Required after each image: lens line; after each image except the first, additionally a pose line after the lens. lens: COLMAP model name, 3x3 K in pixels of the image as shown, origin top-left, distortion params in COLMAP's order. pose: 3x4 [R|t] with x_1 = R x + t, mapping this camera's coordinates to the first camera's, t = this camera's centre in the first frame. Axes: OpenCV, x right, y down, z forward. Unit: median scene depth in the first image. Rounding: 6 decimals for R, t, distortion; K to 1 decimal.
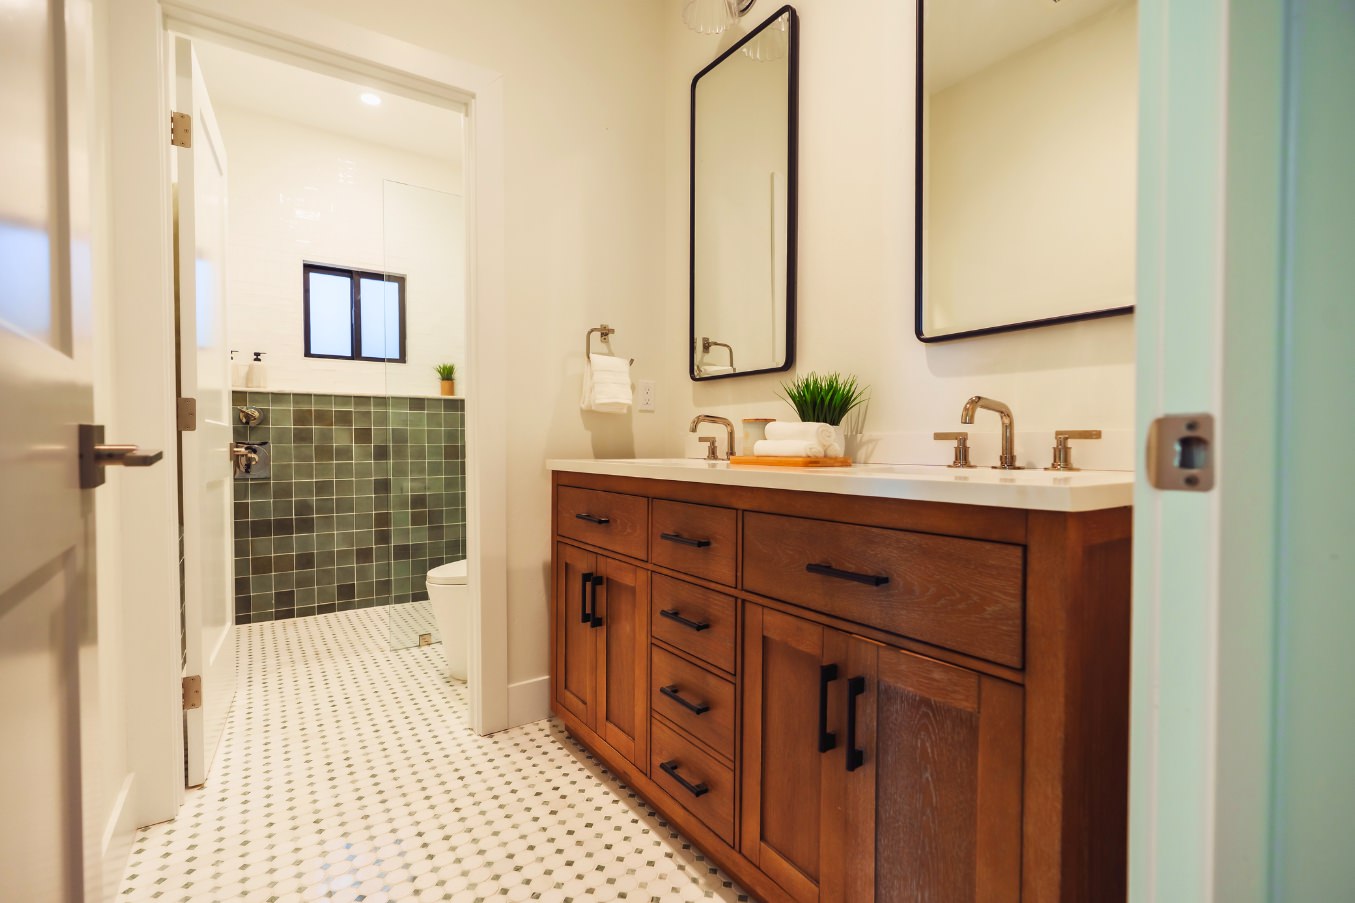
lens RADIAL K [[623.2, 0, 676.5], [0, 623.2, 456.2], [0, 0, 1]] dist [0.000286, 0.000290]
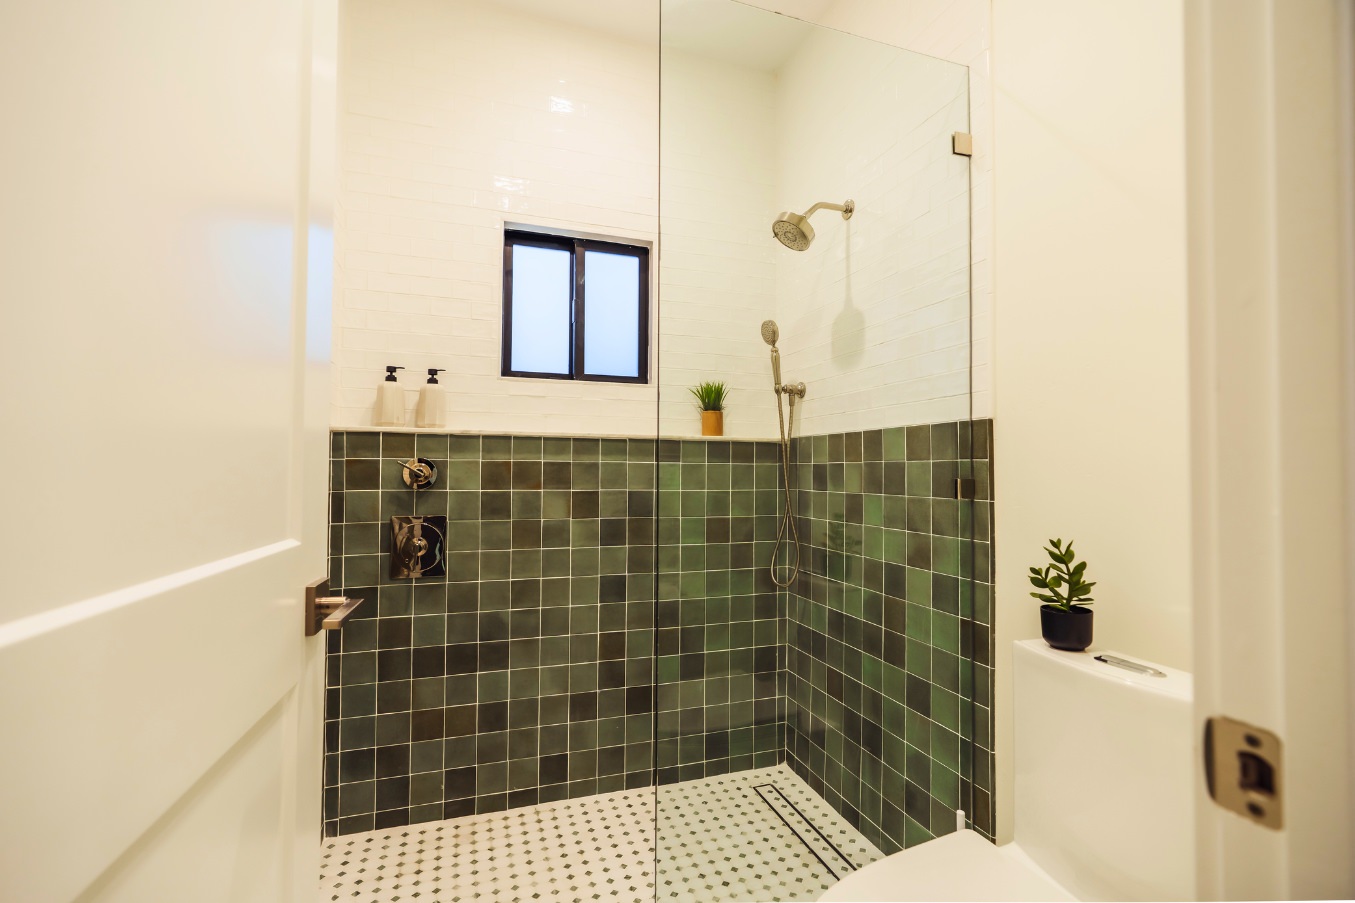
lens RADIAL K [[623.2, 0, 679.4], [0, 623.2, 454.8], [0, 0, 1]] dist [0.000286, 0.000290]
pose [[0.963952, -0.003032, -0.266059, -0.257922], [-0.012255, 0.998368, -0.055780, -0.048127], [0.265794, 0.057030, 0.962342, 0.447487]]
